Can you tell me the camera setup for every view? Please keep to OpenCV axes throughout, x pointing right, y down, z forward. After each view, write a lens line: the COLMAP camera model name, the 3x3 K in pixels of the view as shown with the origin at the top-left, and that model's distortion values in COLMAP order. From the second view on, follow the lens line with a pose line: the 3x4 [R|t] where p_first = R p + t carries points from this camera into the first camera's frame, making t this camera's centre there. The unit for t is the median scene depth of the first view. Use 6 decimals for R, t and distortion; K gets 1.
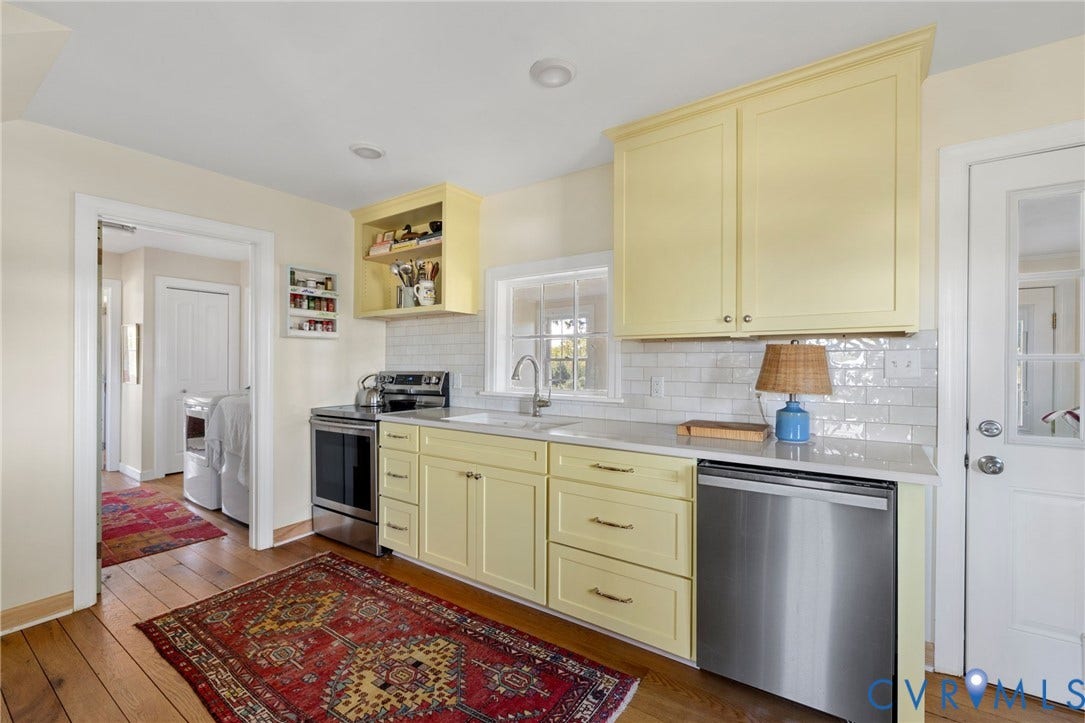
lens RADIAL K [[473.4, 0, 538.3], [0, 473.4, 363.1], [0, 0, 1]] dist [-0.002101, 0.002119]
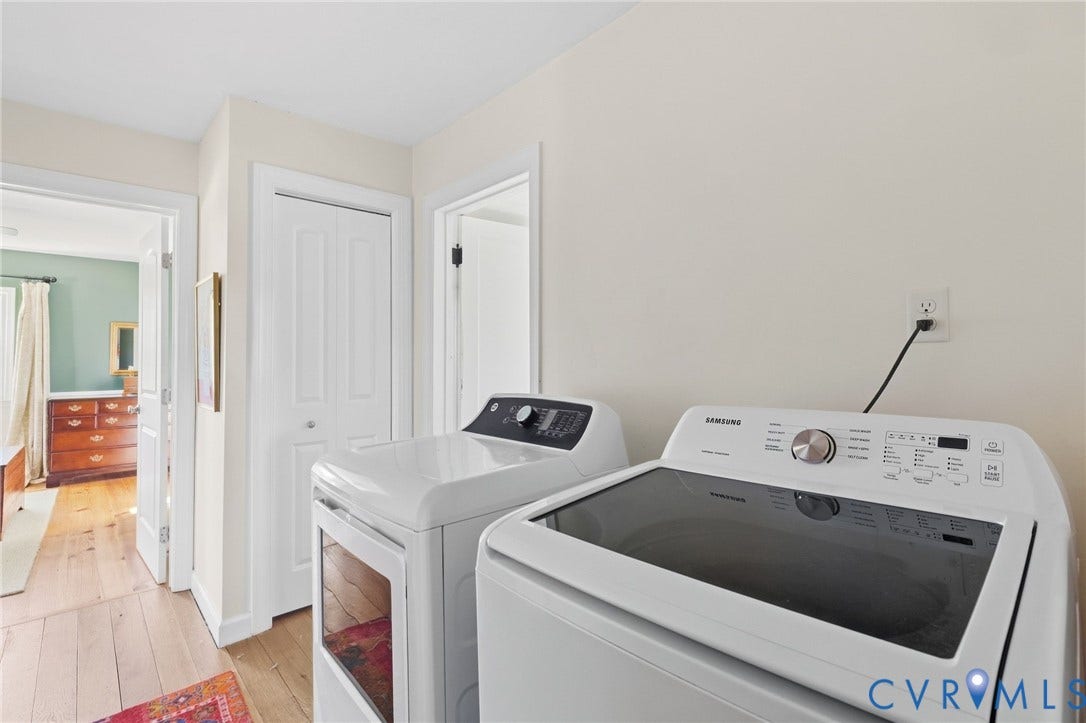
lens RADIAL K [[501.8, 0, 531.1], [0, 501.8, 352.7], [0, 0, 1]] dist [-0.003437, -0.000083]
pose [[0.976773, -0.019577, -0.213378, -0.908458], [0.015824, 0.999689, -0.019285, 0.007752], [0.213690, 0.015461, 0.976779, 1.192823]]
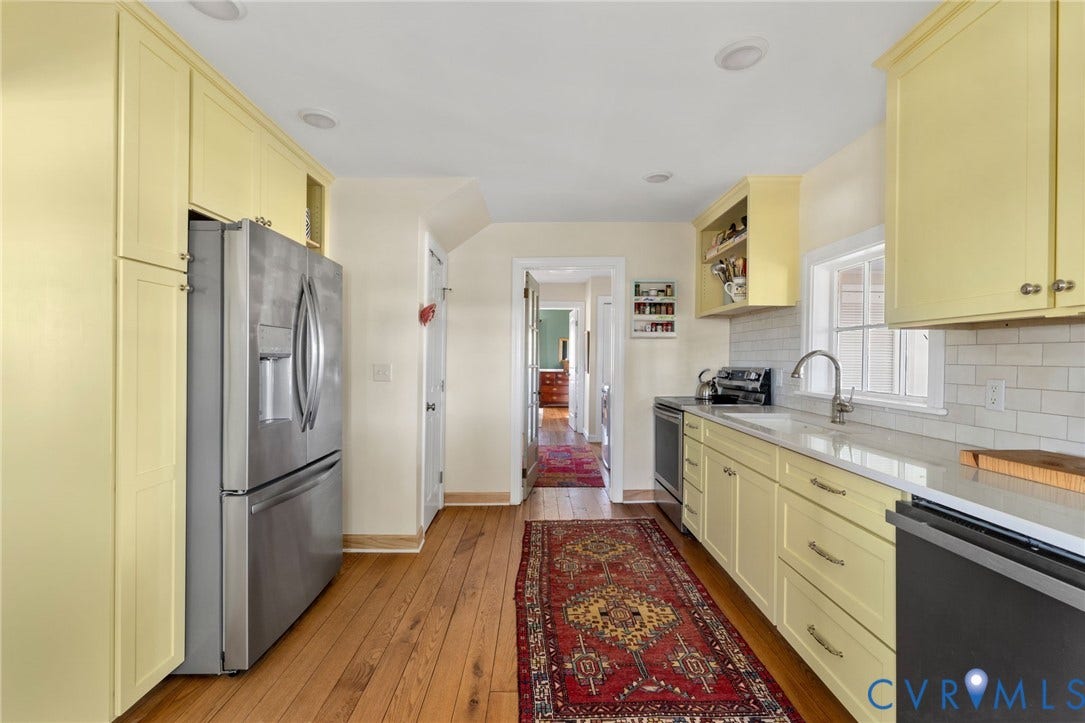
lens RADIAL K [[473.4, 0, 528.1], [0, 473.4, 356.9], [0, 0, 1]] dist [-0.002101, 0.002119]
pose [[0.567903, -0.001755, -0.823093, 0.436394], [-0.001926, 0.999992, -0.003462, -0.000470], [0.823093, 0.003551, 0.567895, 0.080283]]
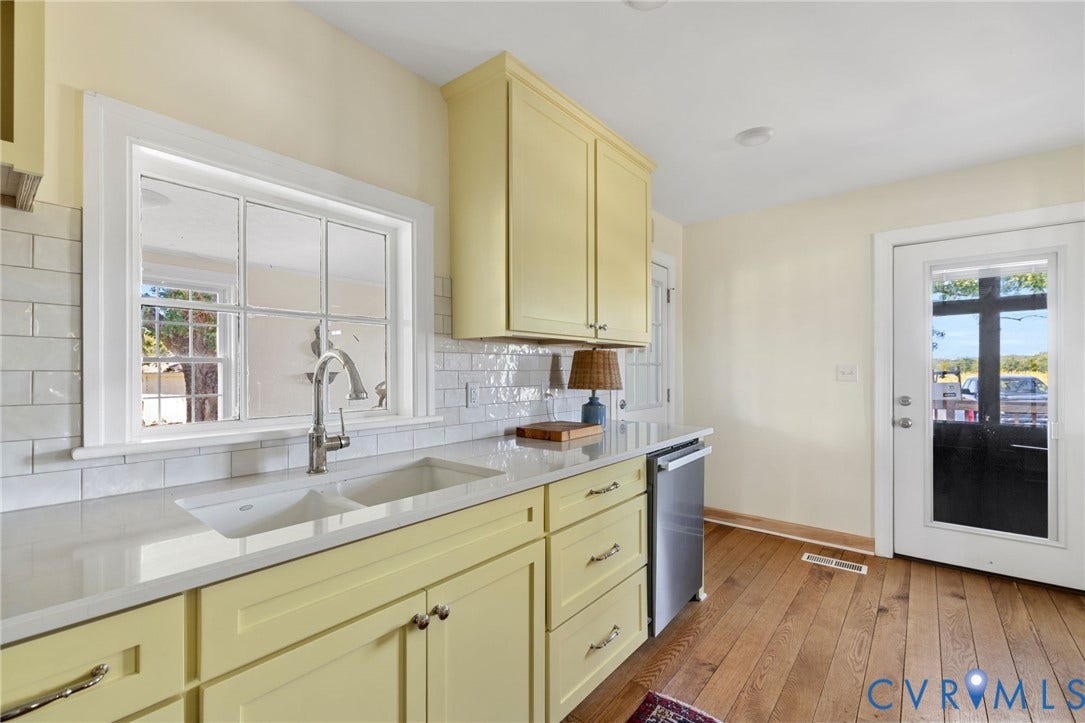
lens RADIAL K [[473.4, 0, 547.3], [0, 473.4, 365.9], [0, 0, 1]] dist [-0.002101, 0.002119]
pose [[0.052345, 0.001954, 0.998627, -0.561582], [0.000508, 0.999998, -0.001984, 0.002932], [-0.998629, 0.000611, 0.052344, 0.848210]]
